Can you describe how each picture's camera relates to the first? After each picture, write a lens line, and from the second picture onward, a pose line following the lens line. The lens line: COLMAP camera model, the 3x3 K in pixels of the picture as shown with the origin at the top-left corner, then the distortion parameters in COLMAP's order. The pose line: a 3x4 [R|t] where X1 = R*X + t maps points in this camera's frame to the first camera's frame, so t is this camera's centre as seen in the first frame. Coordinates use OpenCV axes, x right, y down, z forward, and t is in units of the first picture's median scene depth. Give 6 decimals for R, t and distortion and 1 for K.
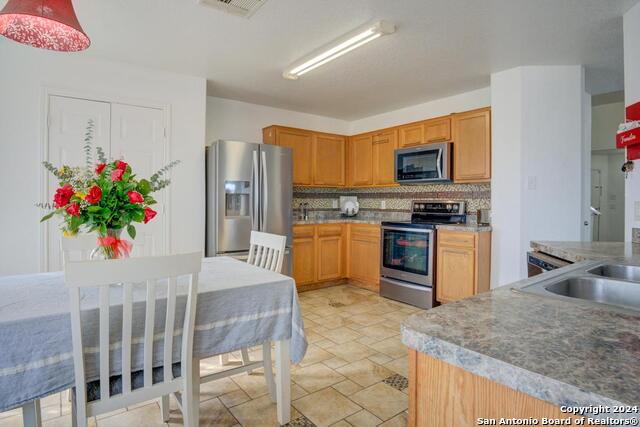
lens RADIAL K [[358.8, 0, 320.0], [0, 358.8, 213.5], [0, 0, 1]] dist [-0.038968, 0.000014]
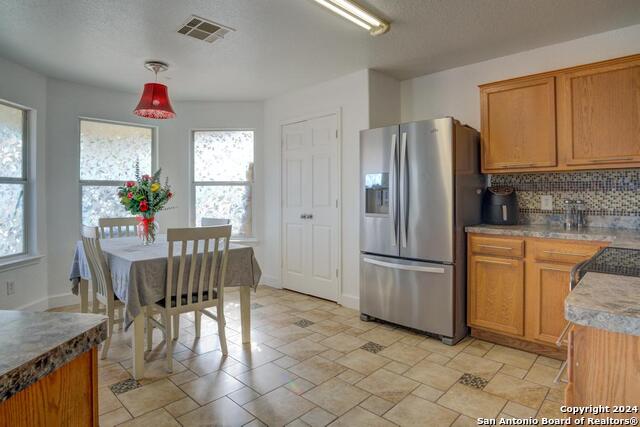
lens RADIAL K [[354.7, 0, 319.6], [0, 354.7, 202.4], [0, 0, 1]] dist [-0.036370, 0.000315]
pose [[0.149827, 0.017118, -0.988564, 0.560523], [-0.033182, 0.999374, 0.012276, -0.024290], [0.988155, 0.030964, 0.150302, 0.685759]]
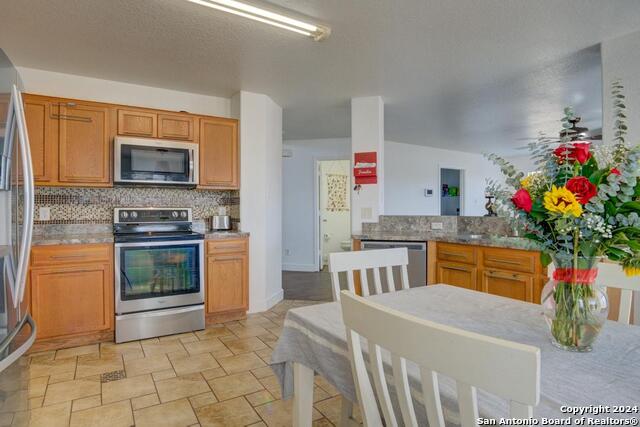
lens RADIAL K [[358.8, 0, 320.0], [0, 358.8, 213.5], [0, 0, 1]] dist [-0.038968, 0.000014]
pose [[0.095482, -0.015627, 0.995308, -0.524101], [0.033663, 0.999356, 0.012461, -0.020473], [-0.994862, 0.032315, 0.095947, 0.590974]]
